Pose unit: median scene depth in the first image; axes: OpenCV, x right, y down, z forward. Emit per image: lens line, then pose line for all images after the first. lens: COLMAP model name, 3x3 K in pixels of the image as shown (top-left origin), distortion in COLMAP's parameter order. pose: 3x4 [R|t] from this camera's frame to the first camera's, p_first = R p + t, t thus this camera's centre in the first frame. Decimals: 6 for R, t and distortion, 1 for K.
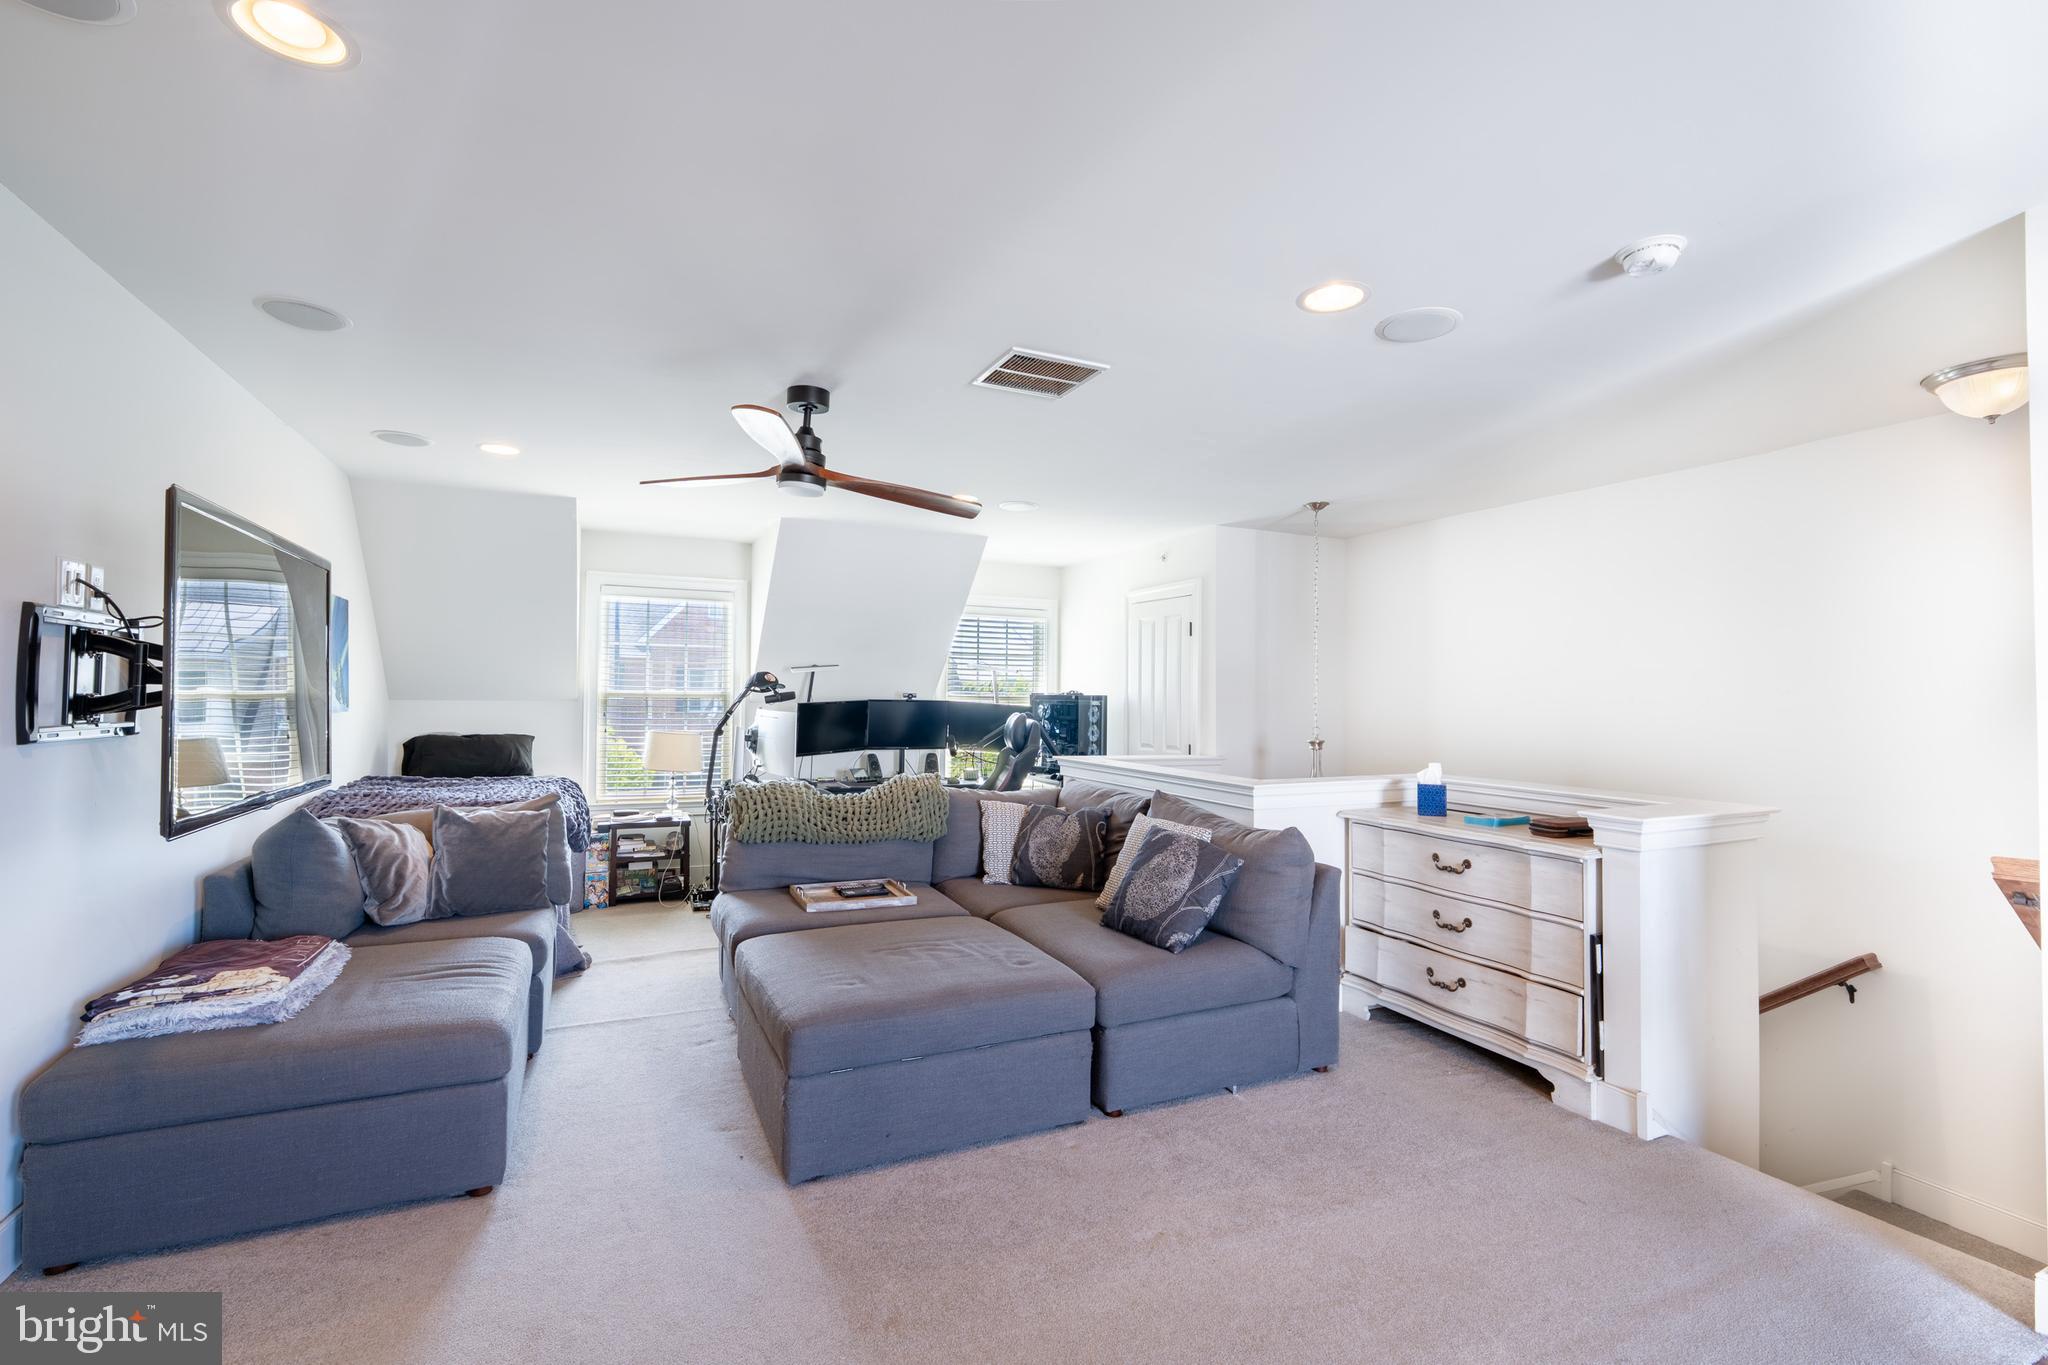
lens RADIAL K [[909.0, 0, 1017.7], [0, 909.0, 677.9], [0, 0, 1]] dist [0.000050, -0.000290]
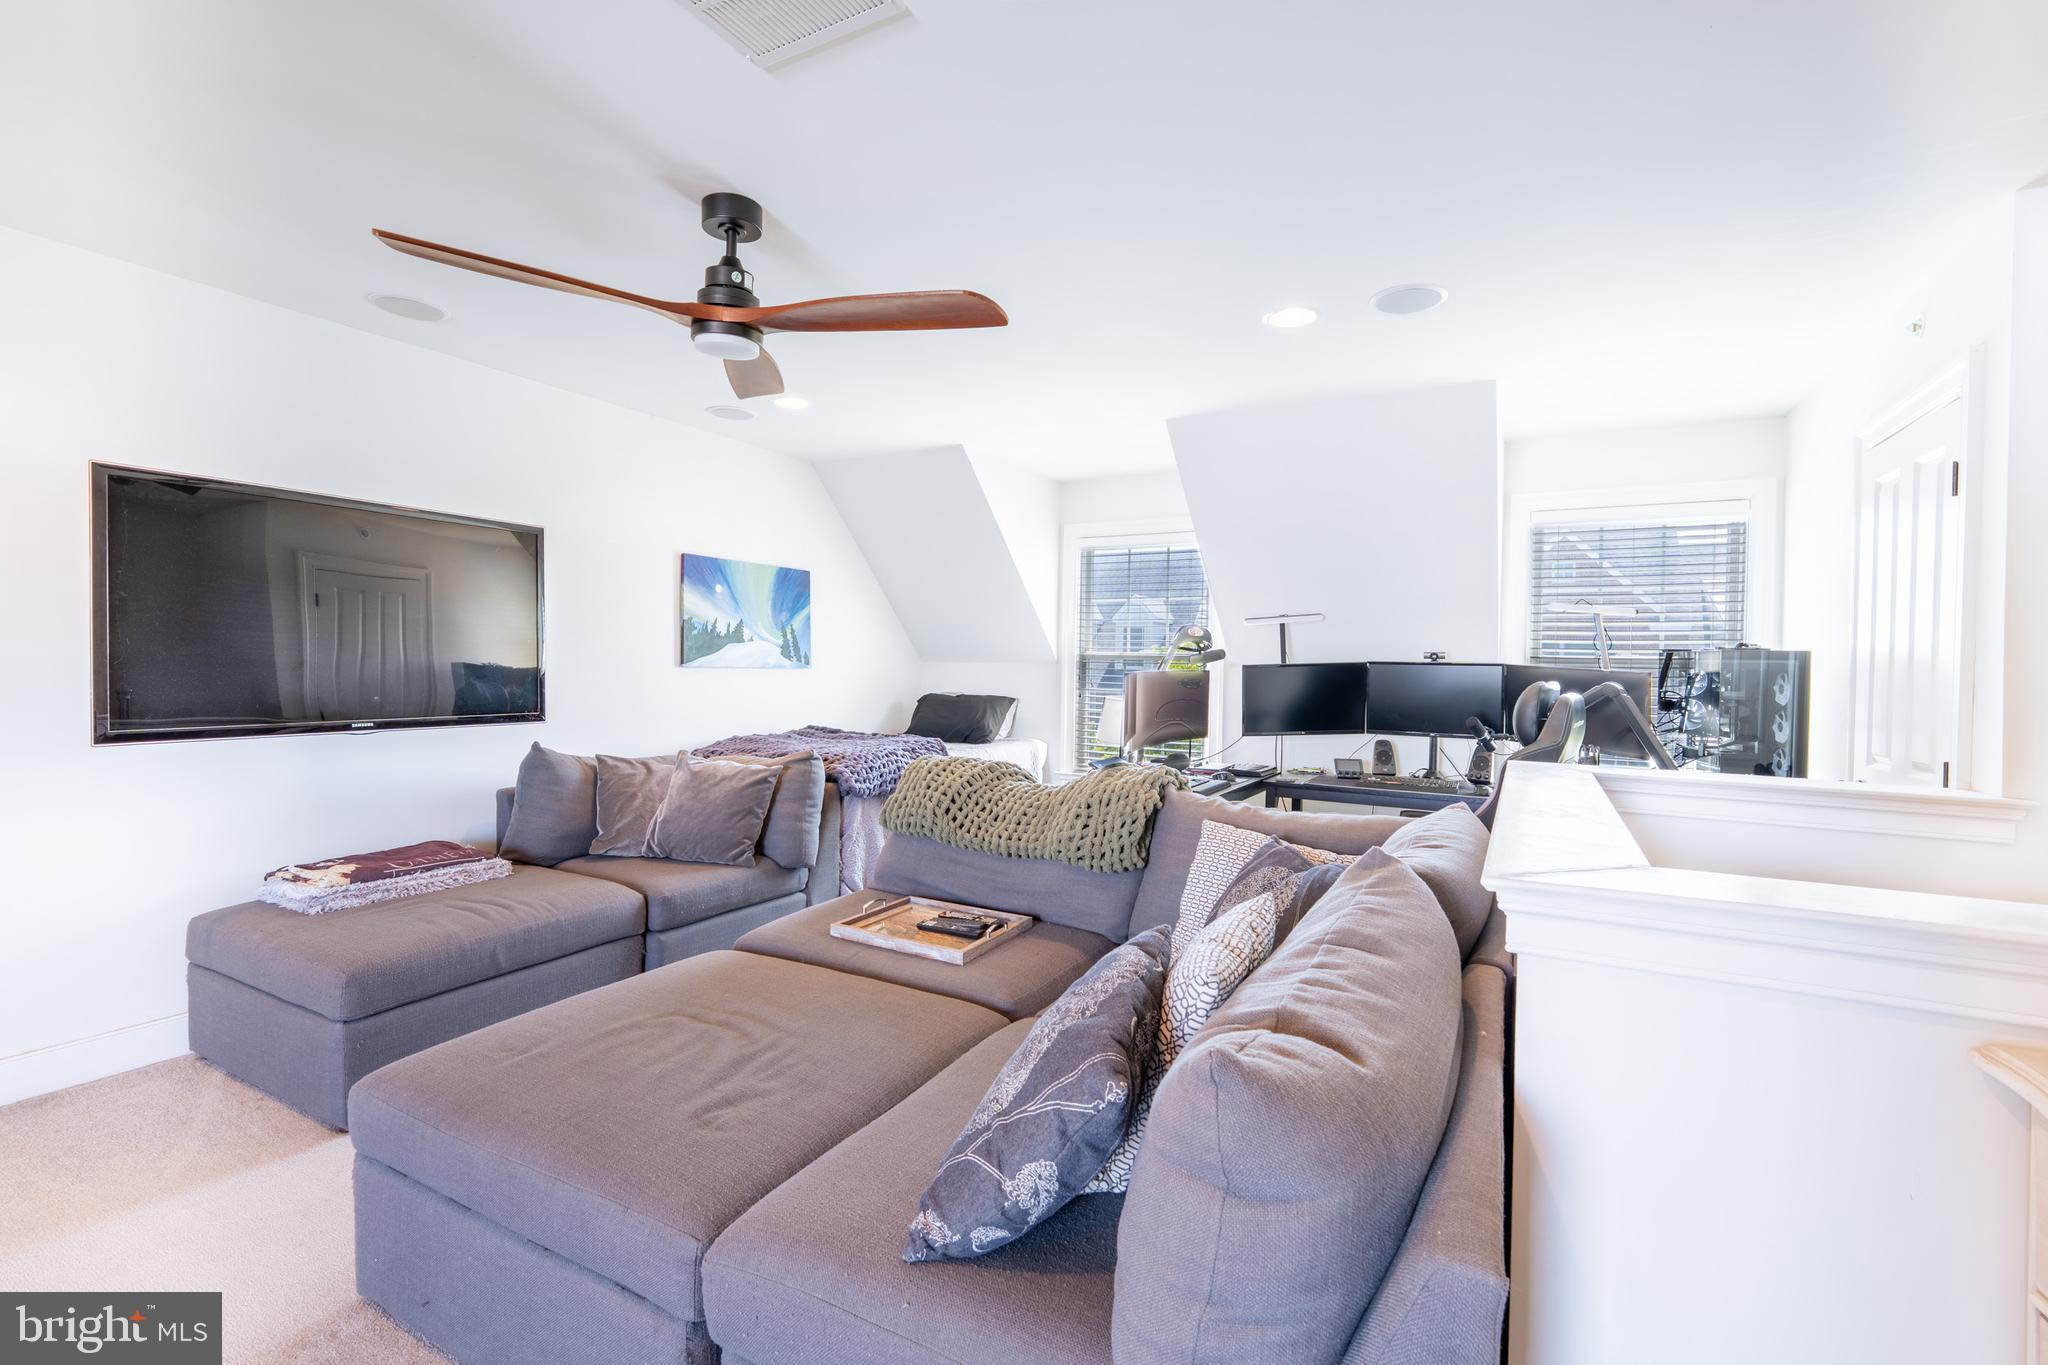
lens RADIAL K [[909.0, 0, 1017.7], [0, 909.0, 677.9], [0, 0, 1]] dist [0.000050, -0.000290]
pose [[0.601416, 0.009302, -0.798882, 0.262033], [0.009908, 0.999768, 0.019100, 0.022838], [0.798875, -0.019403, 0.601185, 0.411578]]
